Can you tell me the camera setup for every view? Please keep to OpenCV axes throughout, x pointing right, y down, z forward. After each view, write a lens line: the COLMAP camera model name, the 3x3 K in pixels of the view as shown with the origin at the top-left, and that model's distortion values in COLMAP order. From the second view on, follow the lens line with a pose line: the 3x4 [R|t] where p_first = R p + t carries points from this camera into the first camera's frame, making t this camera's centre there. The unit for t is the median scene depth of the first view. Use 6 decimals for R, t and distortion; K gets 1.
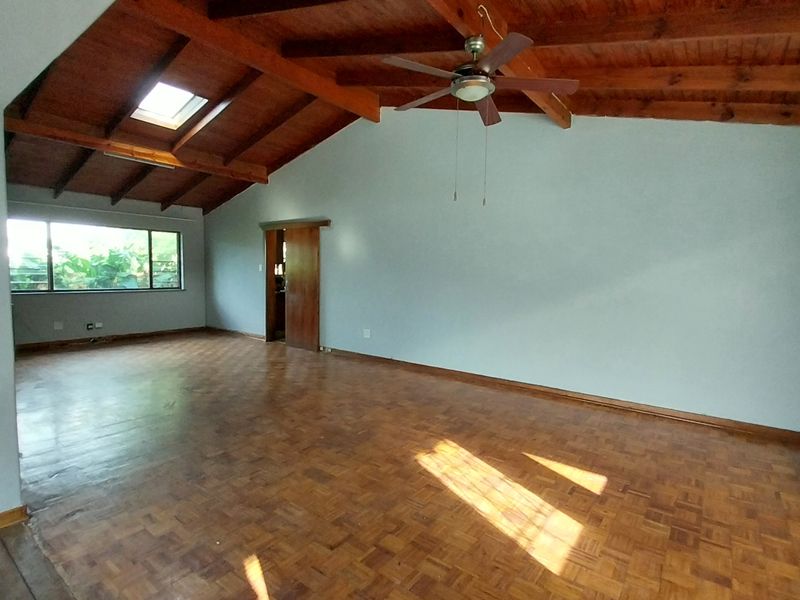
lens RADIAL K [[425.4, 0, 391.4], [0, 425.4, 297.1], [0, 0, 1]] dist [-0.003503, -0.002908]
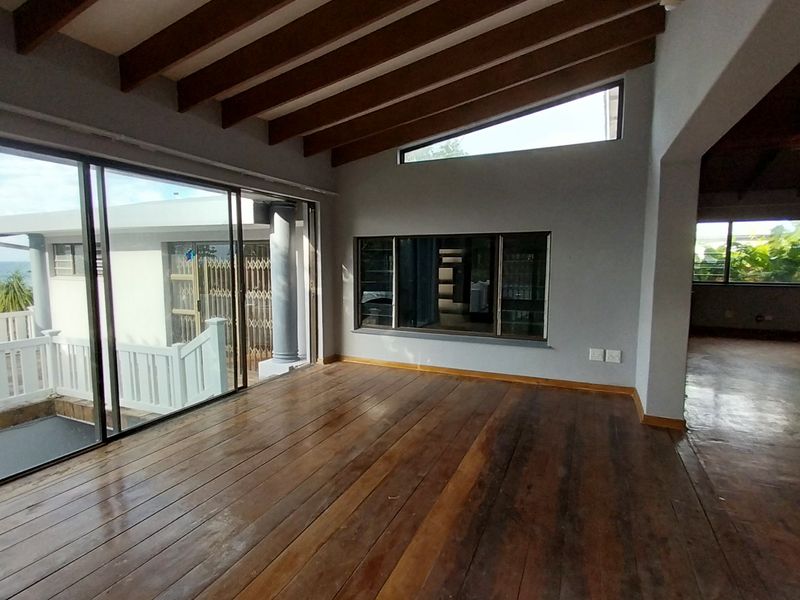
lens RADIAL K [[425.4, 0, 391.6], [0, 425.4, 298.8], [0, 0, 1]] dist [-0.003503, -0.002908]
pose [[0.214676, 0.074078, -0.973872, 0.101254], [-0.054235, 0.996485, 0.063842, 0.003291], [0.975178, 0.039112, 0.217939, -0.106543]]
